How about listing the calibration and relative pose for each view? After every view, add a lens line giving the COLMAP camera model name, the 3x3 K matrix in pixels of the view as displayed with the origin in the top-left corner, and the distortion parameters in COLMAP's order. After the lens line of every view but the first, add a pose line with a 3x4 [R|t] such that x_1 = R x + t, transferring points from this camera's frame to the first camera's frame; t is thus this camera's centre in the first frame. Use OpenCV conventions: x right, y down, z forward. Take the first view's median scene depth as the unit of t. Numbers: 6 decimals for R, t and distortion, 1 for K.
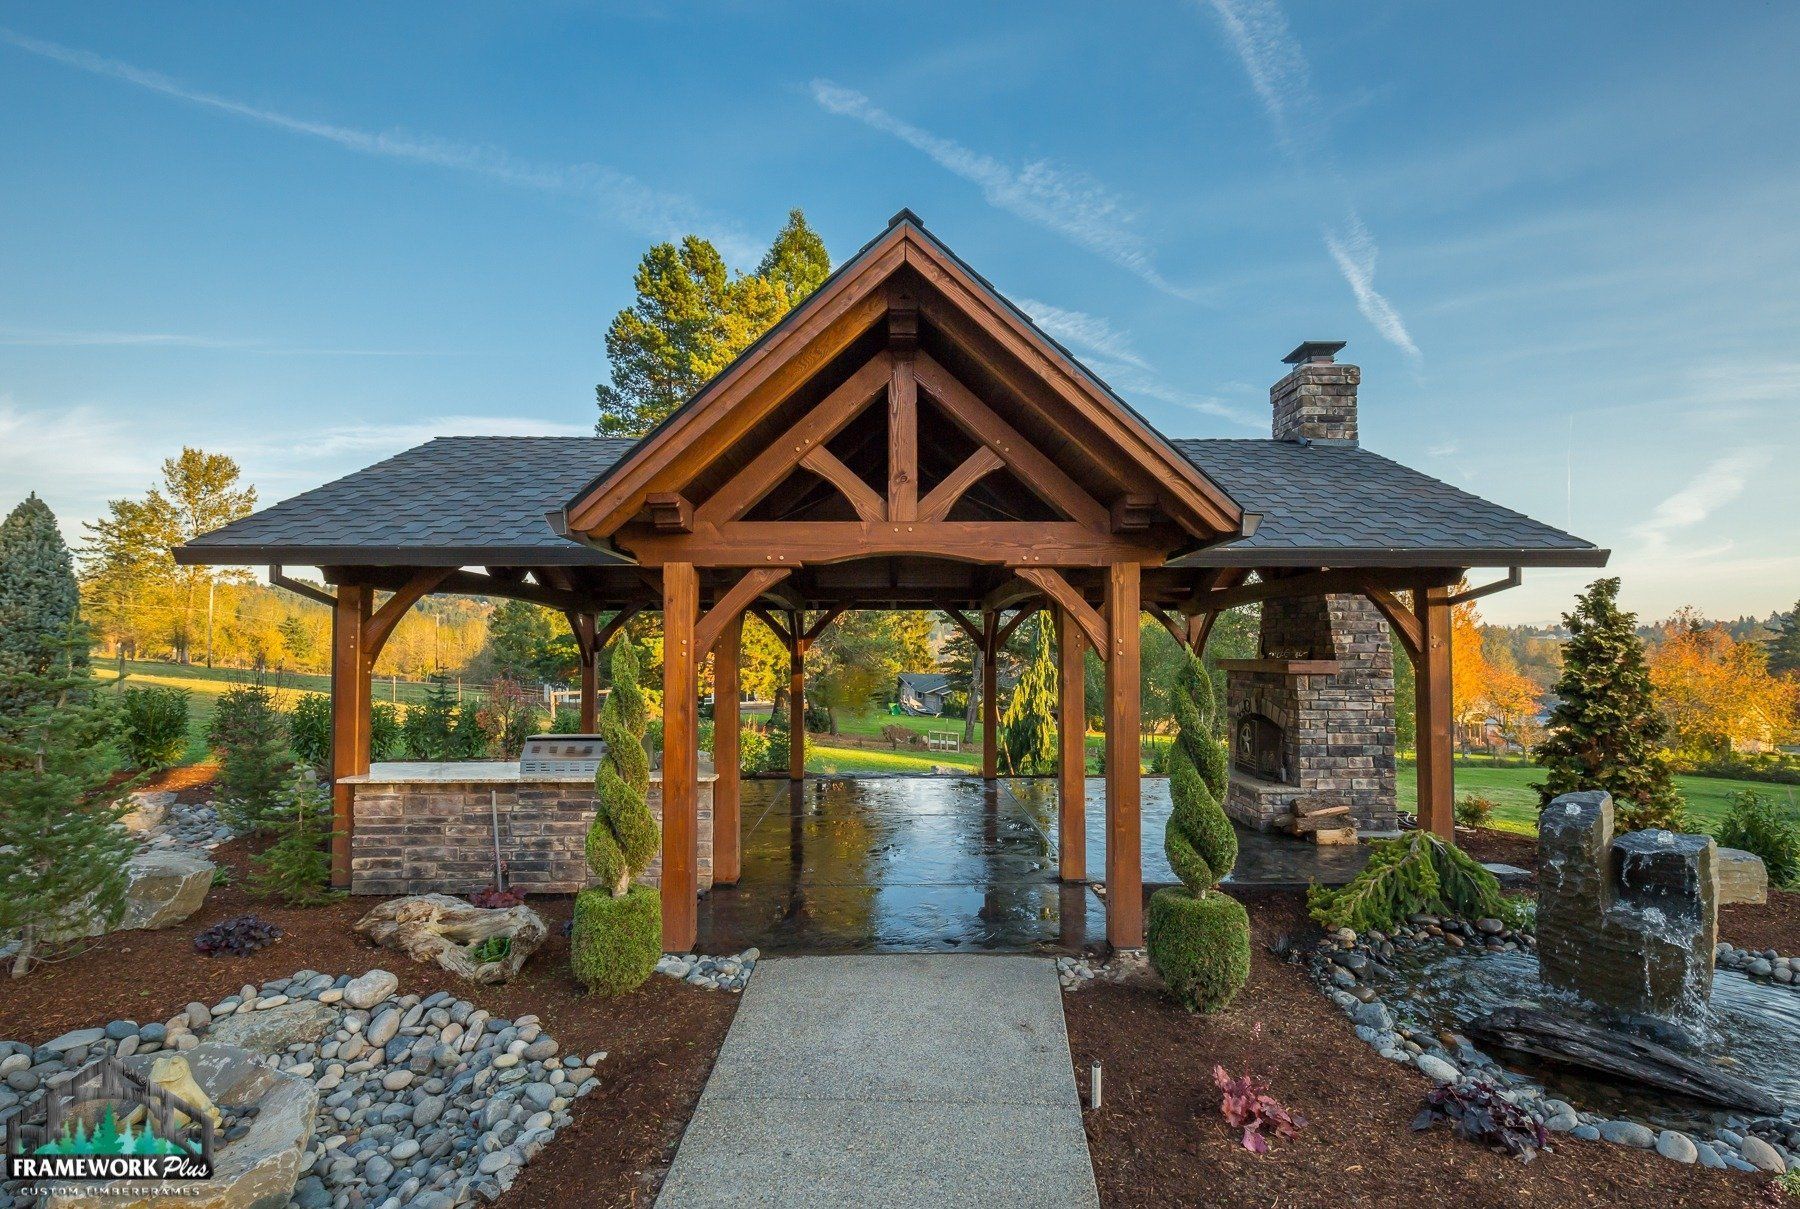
lens RADIAL K [[823.8, 0, 898.9], [0, 823.8, 628.3], [0, 0, 1]] dist [-0.000299, -0.000006]
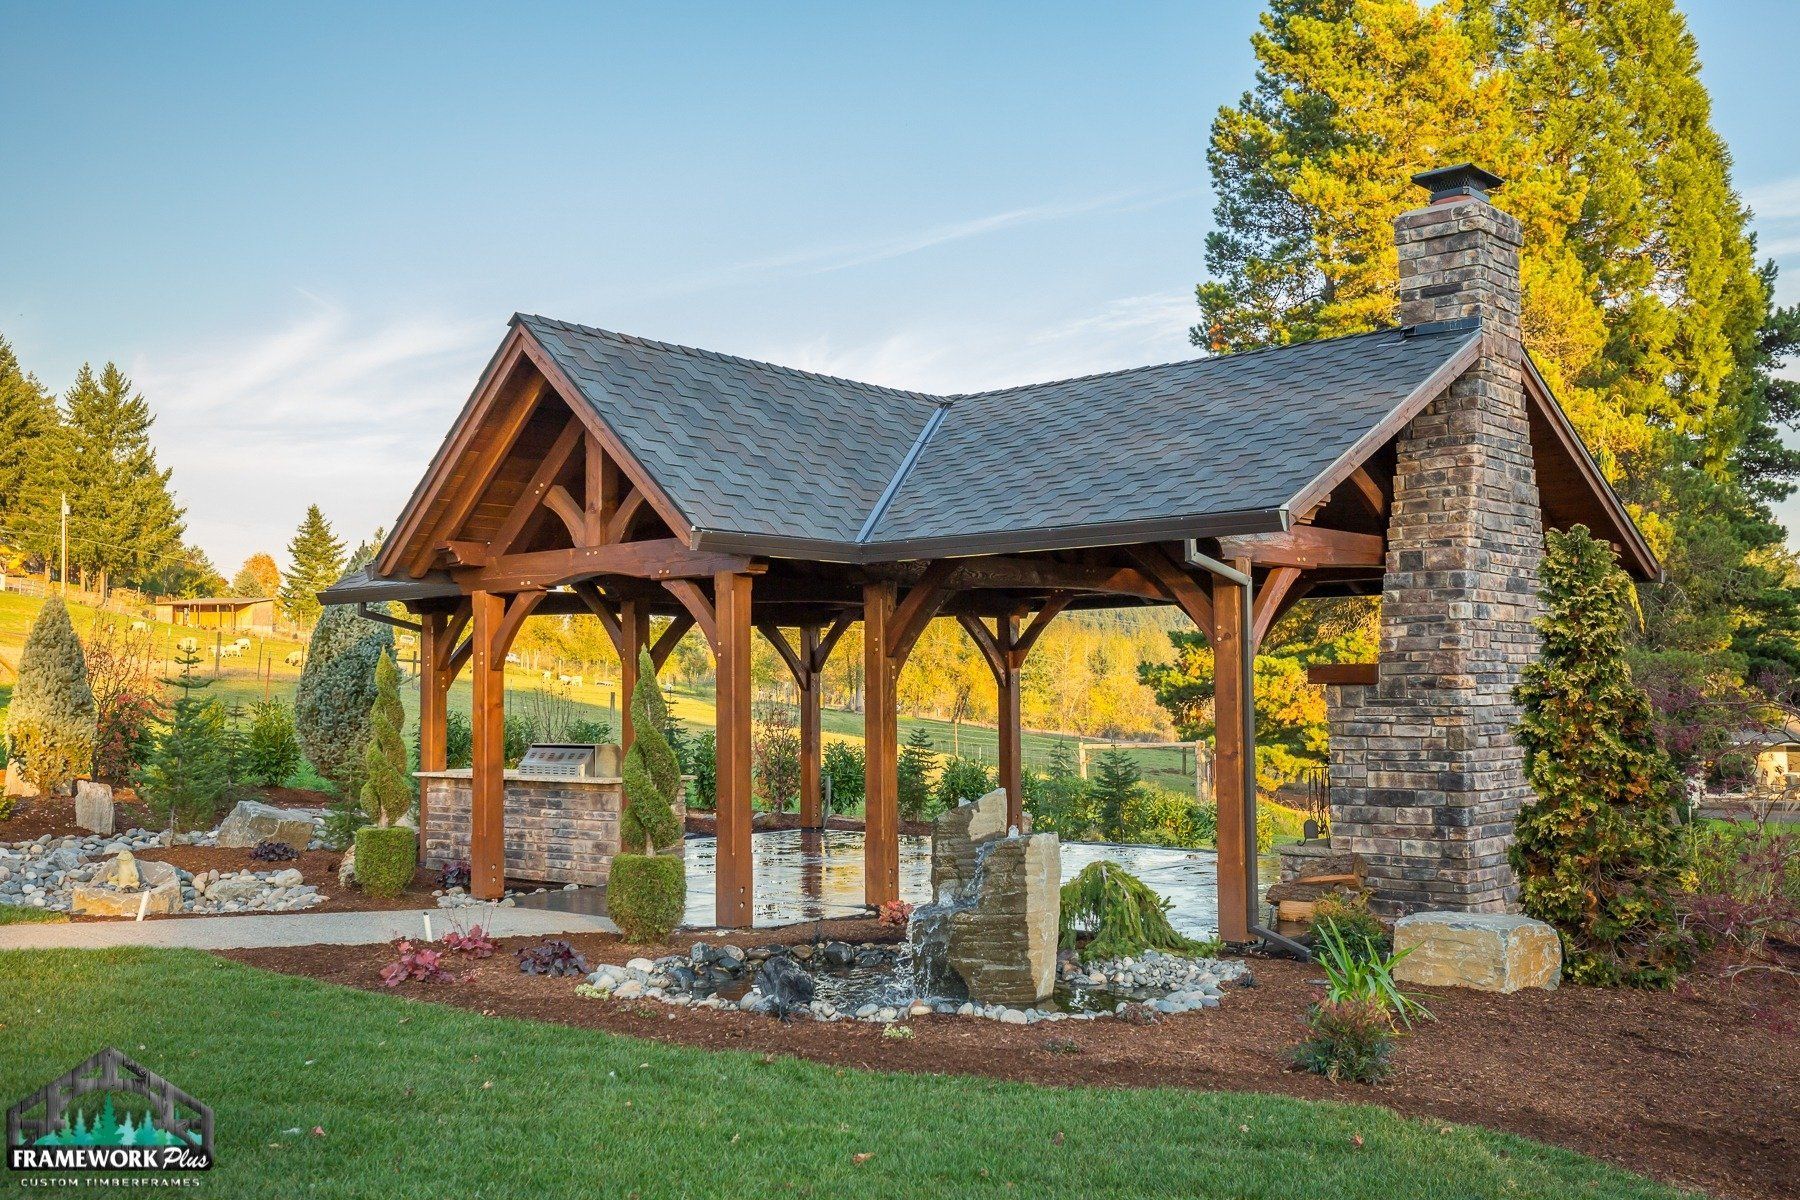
lens RADIAL K [[1791.3, 0, 900.0], [0, 1791.3, 600.0], [0, 0, 1]] dist [0.000733, 0.000915]
pose [[0.727970, -0.042943, -0.684262, 1.256453], [0.026904, 0.999057, -0.034077, 0.027071], [0.685081, 0.006397, 0.728439, -0.336952]]
